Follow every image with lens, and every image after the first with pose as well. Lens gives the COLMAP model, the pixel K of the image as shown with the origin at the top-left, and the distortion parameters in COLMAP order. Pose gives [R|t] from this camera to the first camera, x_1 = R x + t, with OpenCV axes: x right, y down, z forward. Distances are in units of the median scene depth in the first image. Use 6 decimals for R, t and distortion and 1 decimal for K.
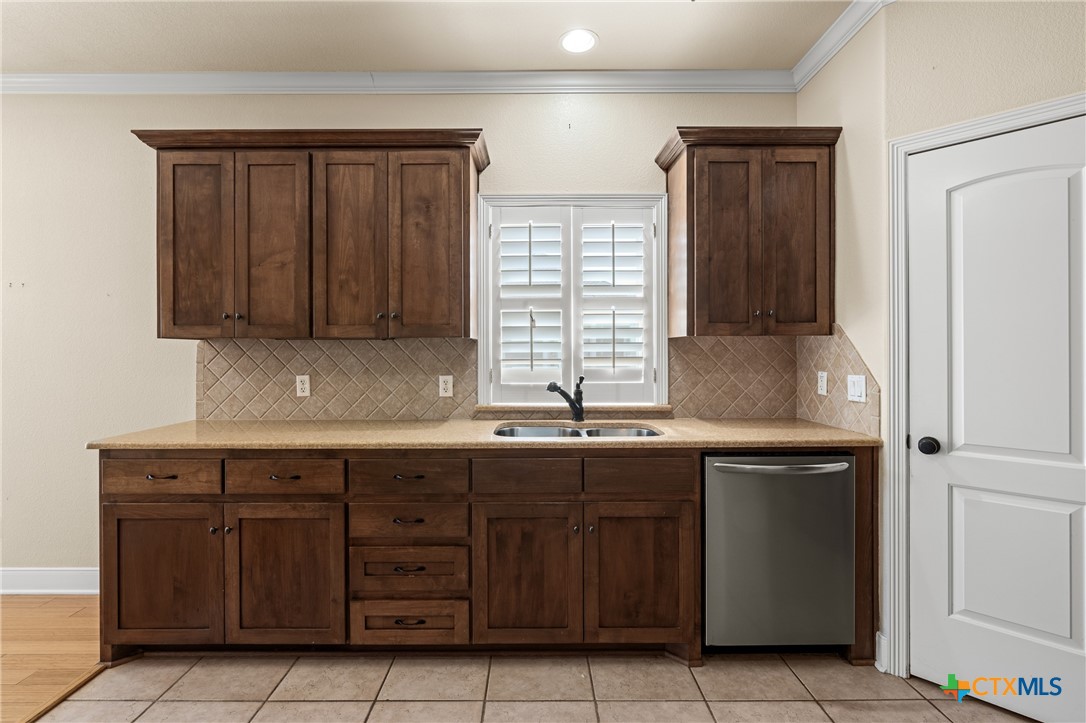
lens RADIAL K [[491.2, 0, 536.5], [0, 491.2, 353.6], [0, 0, 1]] dist [0.000792, -0.000526]
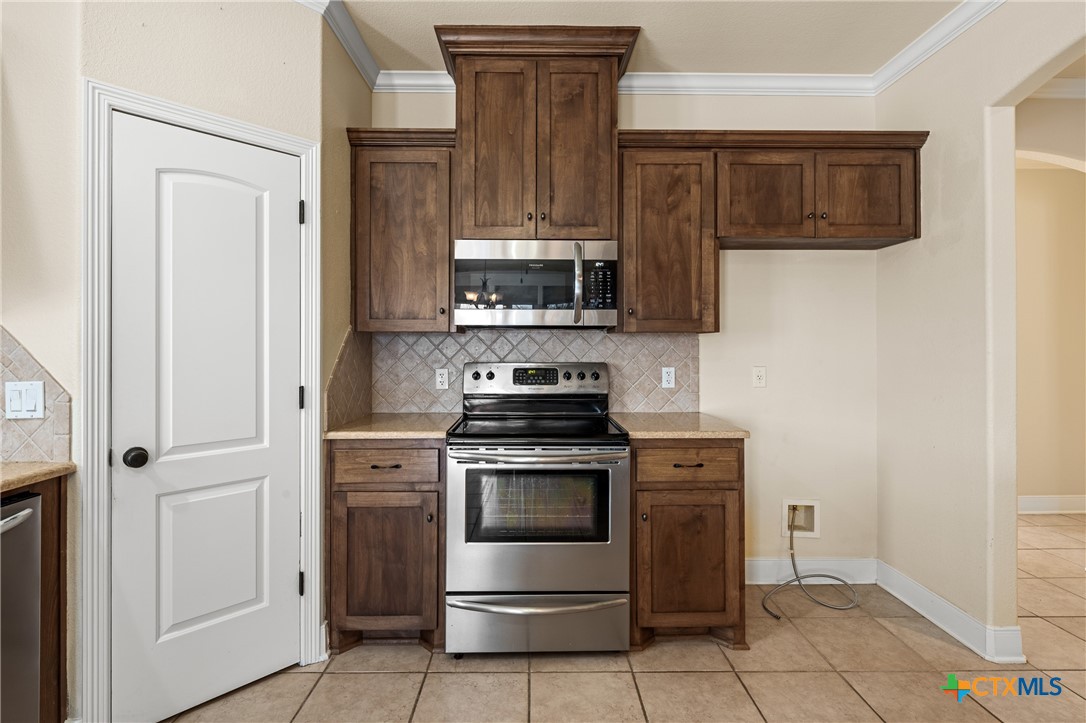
lens RADIAL K [[527.2, 0, 542.6], [0, 527.2, 345.1], [0, 0, 1]] dist [-0.000865, -0.001178]
pose [[-0.024569, 0.005785, 0.999681, -0.134602], [0.006496, 0.999963, -0.005627, 0.000469], [-0.999677, 0.006356, -0.024606, 0.292696]]
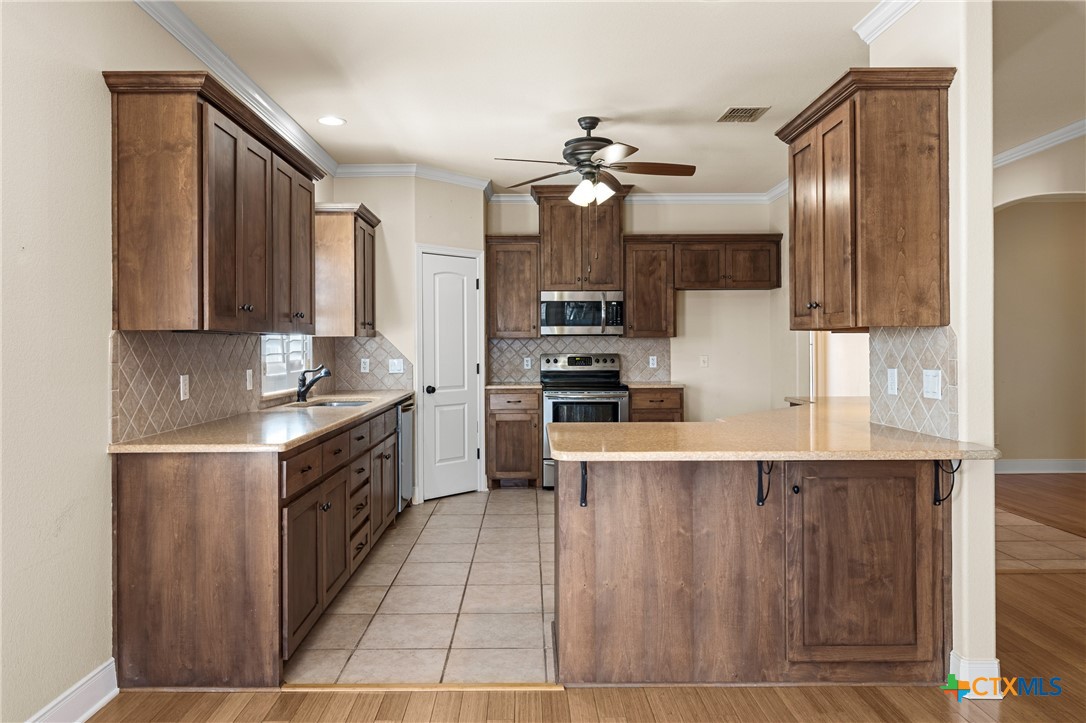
lens RADIAL K [[730.1, 0, 536.9], [0, 730.1, 352.0], [0, 0, 1]] dist [-0.003538, 0.000331]
pose [[-0.018717, -0.005946, 0.999807, -2.305887], [0.012057, 0.999908, 0.006172, 0.006062], [-0.999752, 0.012170, -0.018644, 0.554278]]
